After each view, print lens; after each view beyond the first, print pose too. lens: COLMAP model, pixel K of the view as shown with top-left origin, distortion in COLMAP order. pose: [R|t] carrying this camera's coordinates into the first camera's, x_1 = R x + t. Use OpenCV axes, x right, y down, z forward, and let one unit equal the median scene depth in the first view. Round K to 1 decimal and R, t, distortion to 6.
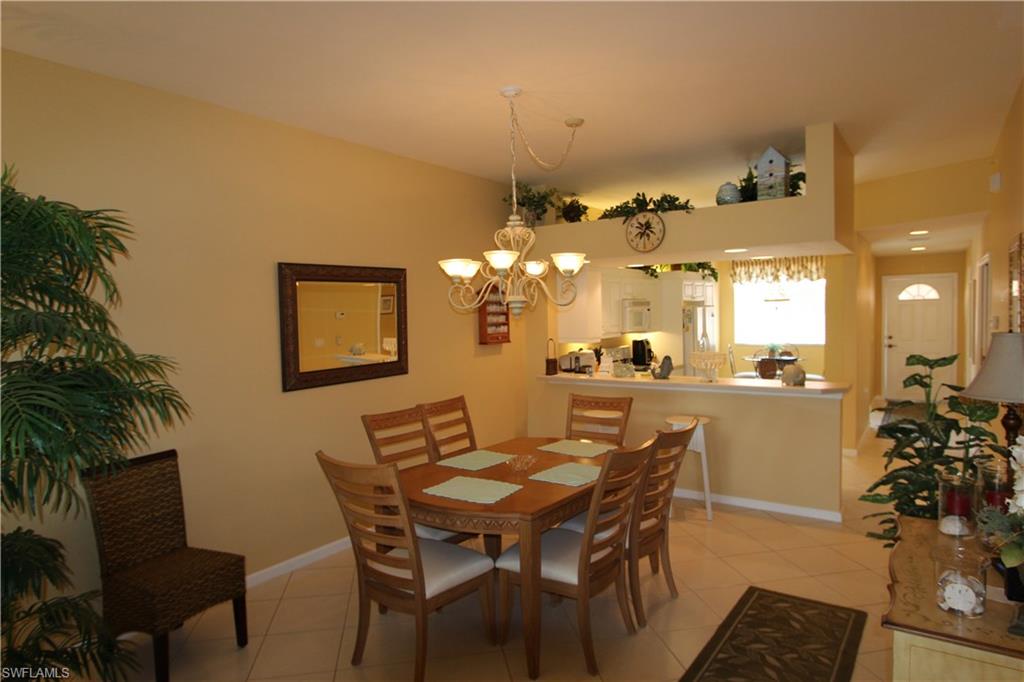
lens RADIAL K [[602.2, 0, 505.6], [0, 602.2, 330.1], [0, 0, 1]] dist [-0.022050, 0.012570]
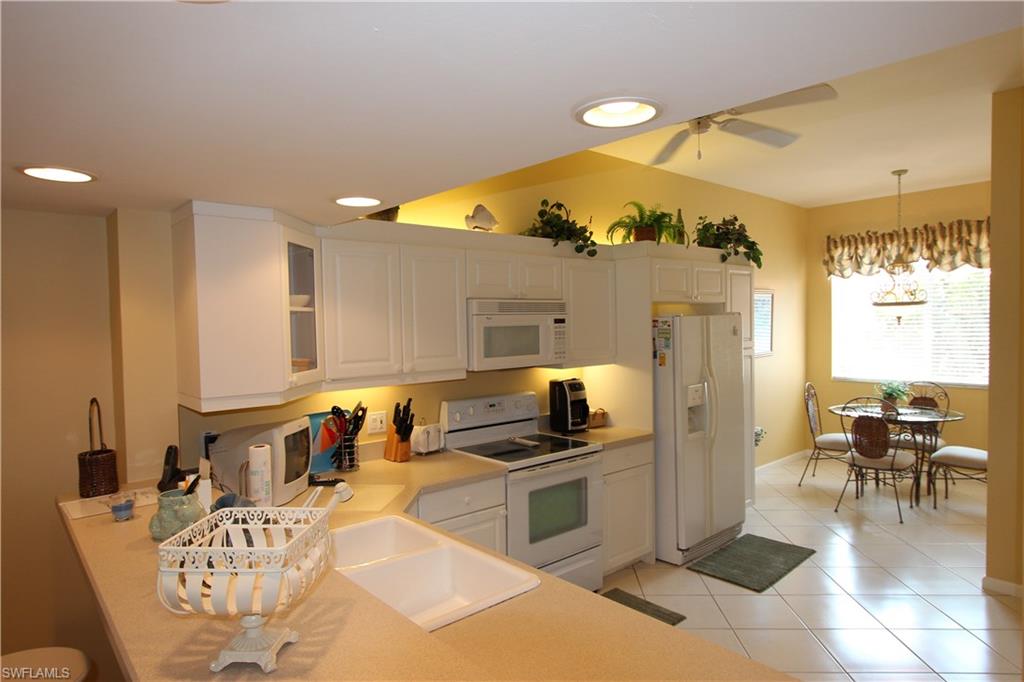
lens RADIAL K [[602.2, 0, 509.9], [0, 602.2, 349.4], [0, 0, 1]] dist [-0.022050, 0.012570]
pose [[0.972901, 0.016943, -0.230601, 0.227744], [-0.012731, 0.999724, 0.019742, -0.014743], [0.230872, -0.016271, 0.972848, 0.384263]]
